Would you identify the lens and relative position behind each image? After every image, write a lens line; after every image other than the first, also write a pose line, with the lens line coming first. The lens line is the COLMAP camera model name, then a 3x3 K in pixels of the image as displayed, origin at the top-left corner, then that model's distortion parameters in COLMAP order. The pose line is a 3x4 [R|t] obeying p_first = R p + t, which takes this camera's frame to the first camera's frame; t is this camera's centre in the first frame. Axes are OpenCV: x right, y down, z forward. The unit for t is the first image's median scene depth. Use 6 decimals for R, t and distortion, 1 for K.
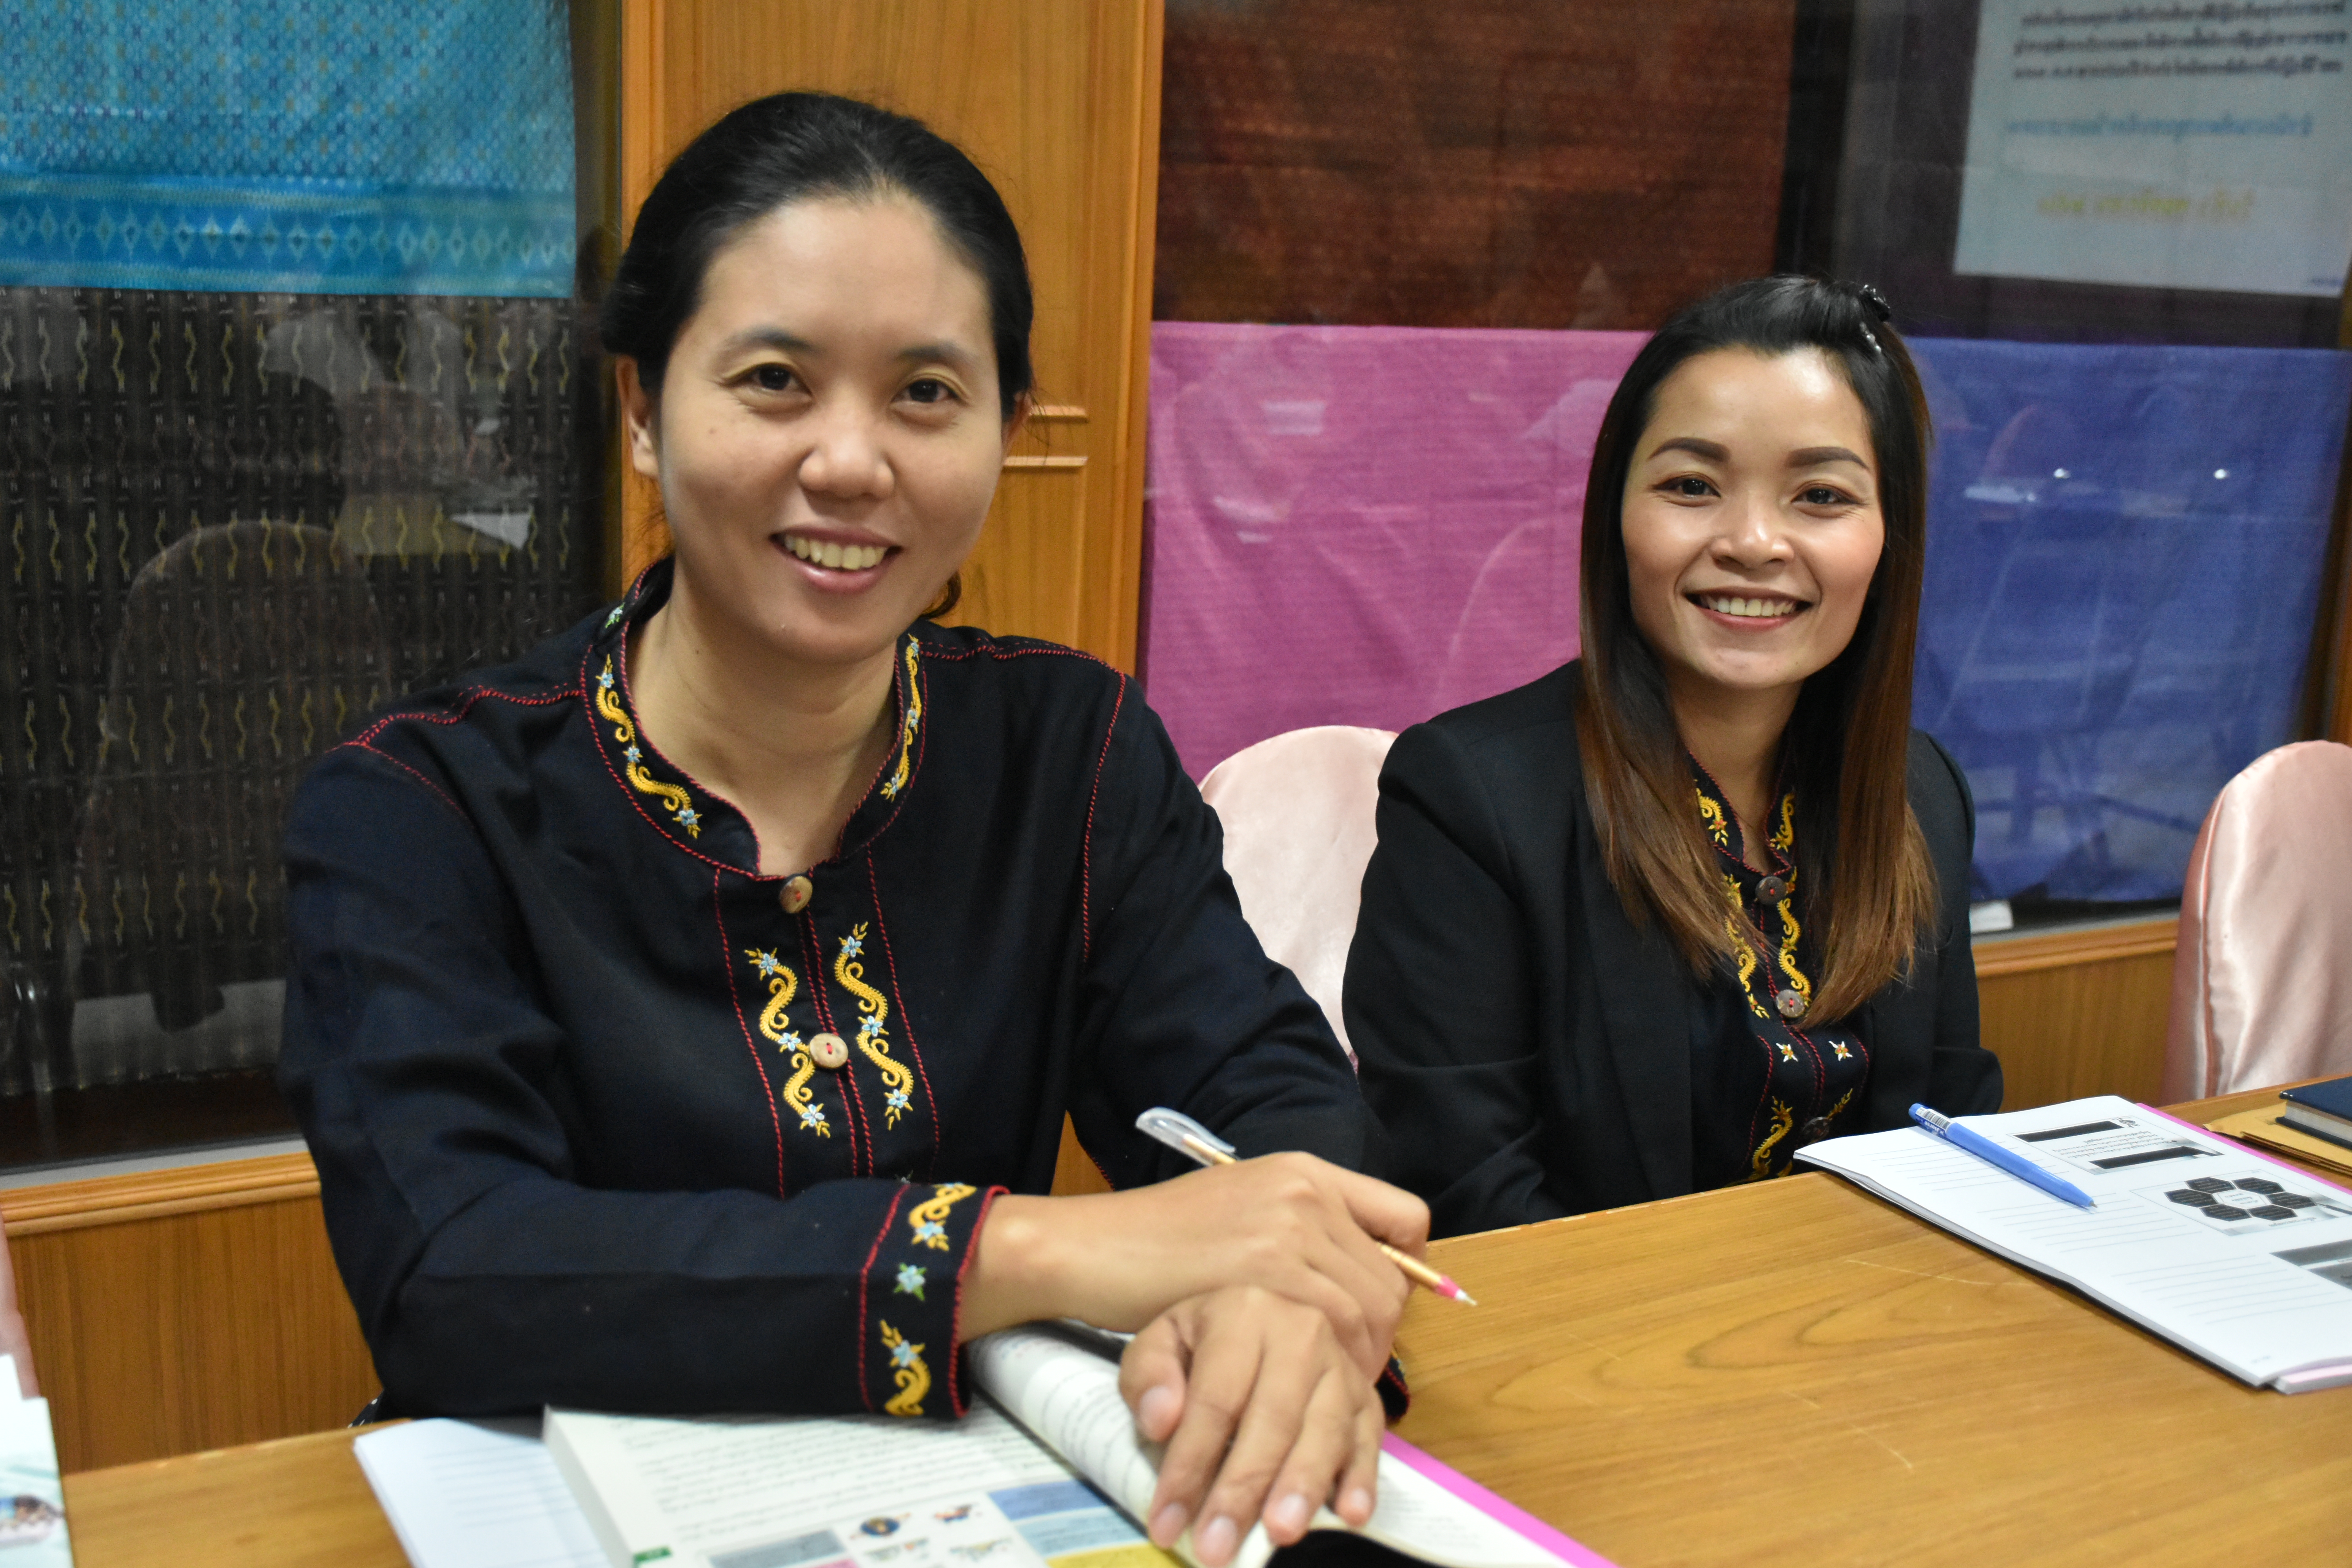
lens RADIAL K [[2545.2, 0, 1177.8], [0, 2545.2, 781.6], [0, 0, 1]] dist [-0.028172, 0.000000]
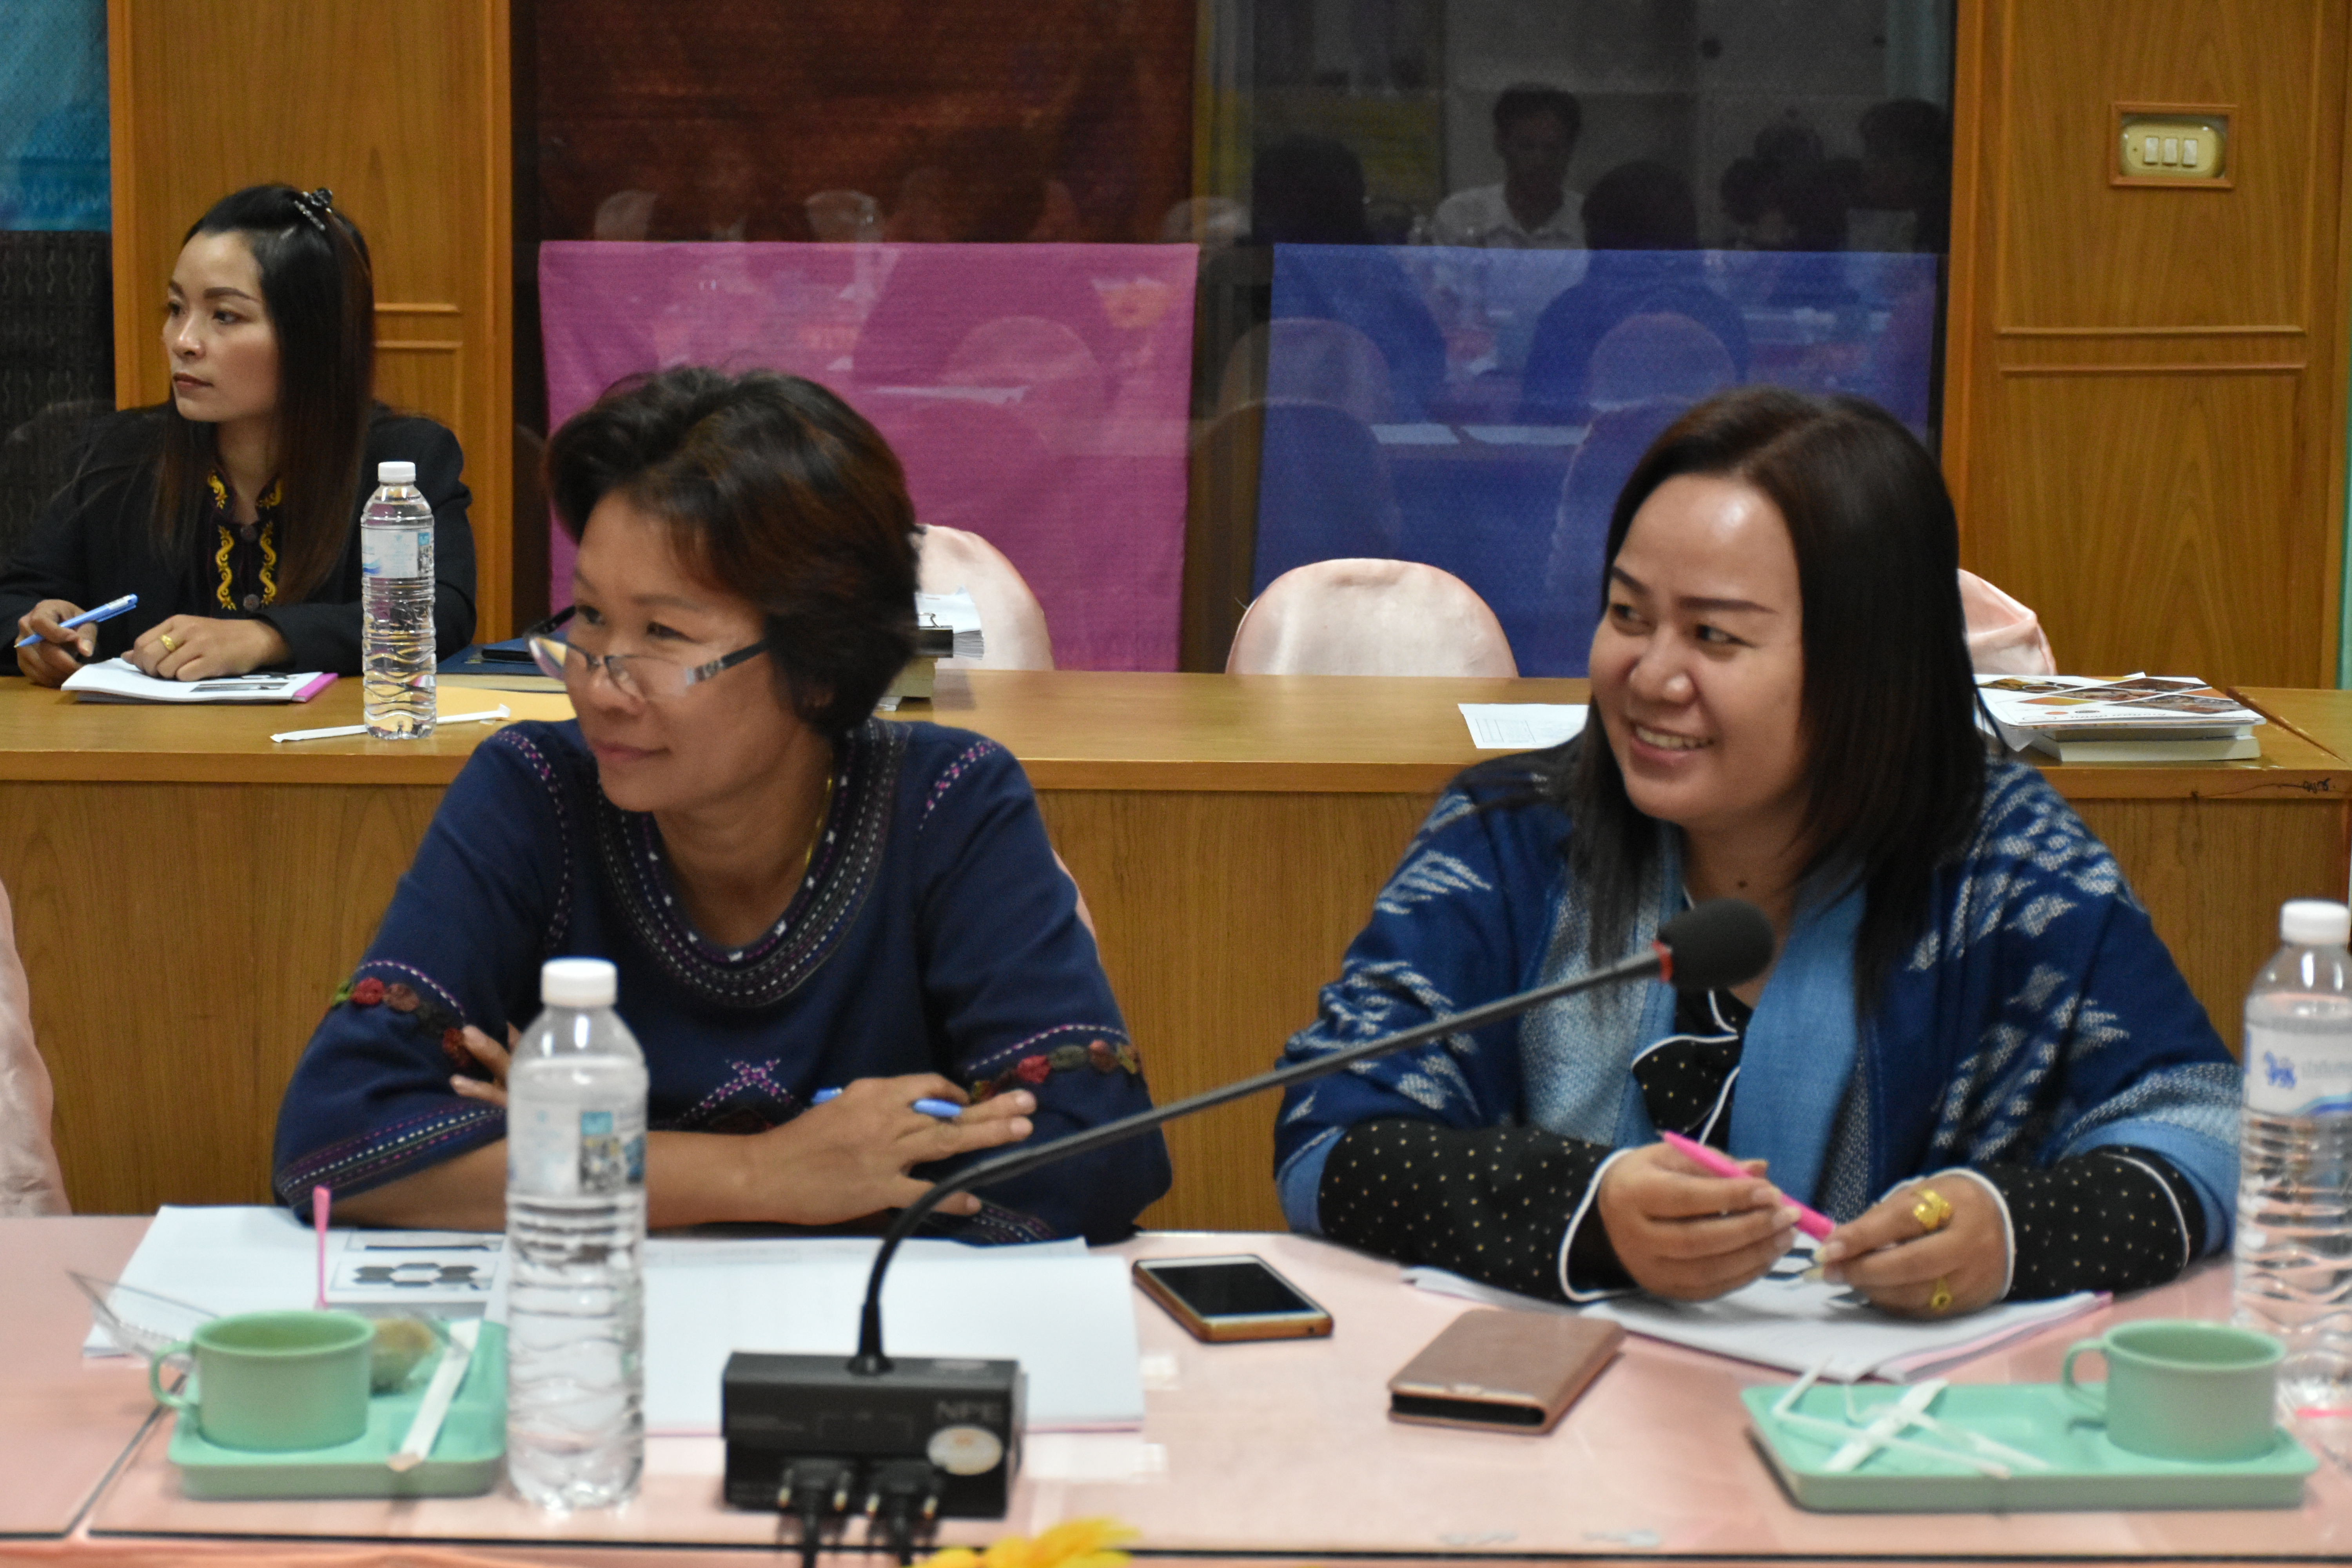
lens RADIAL K [[4754.4, 0, 1172.1], [0, 4754.4, 784.3], [0, 0, 1]] dist [-0.079165, 0.000000]
pose [[0.888277, 0.034489, -0.458011, 1.375968], [-0.071260, 0.995451, -0.063244, 0.224474], [0.453746, 0.088816, 0.886694, -0.973846]]
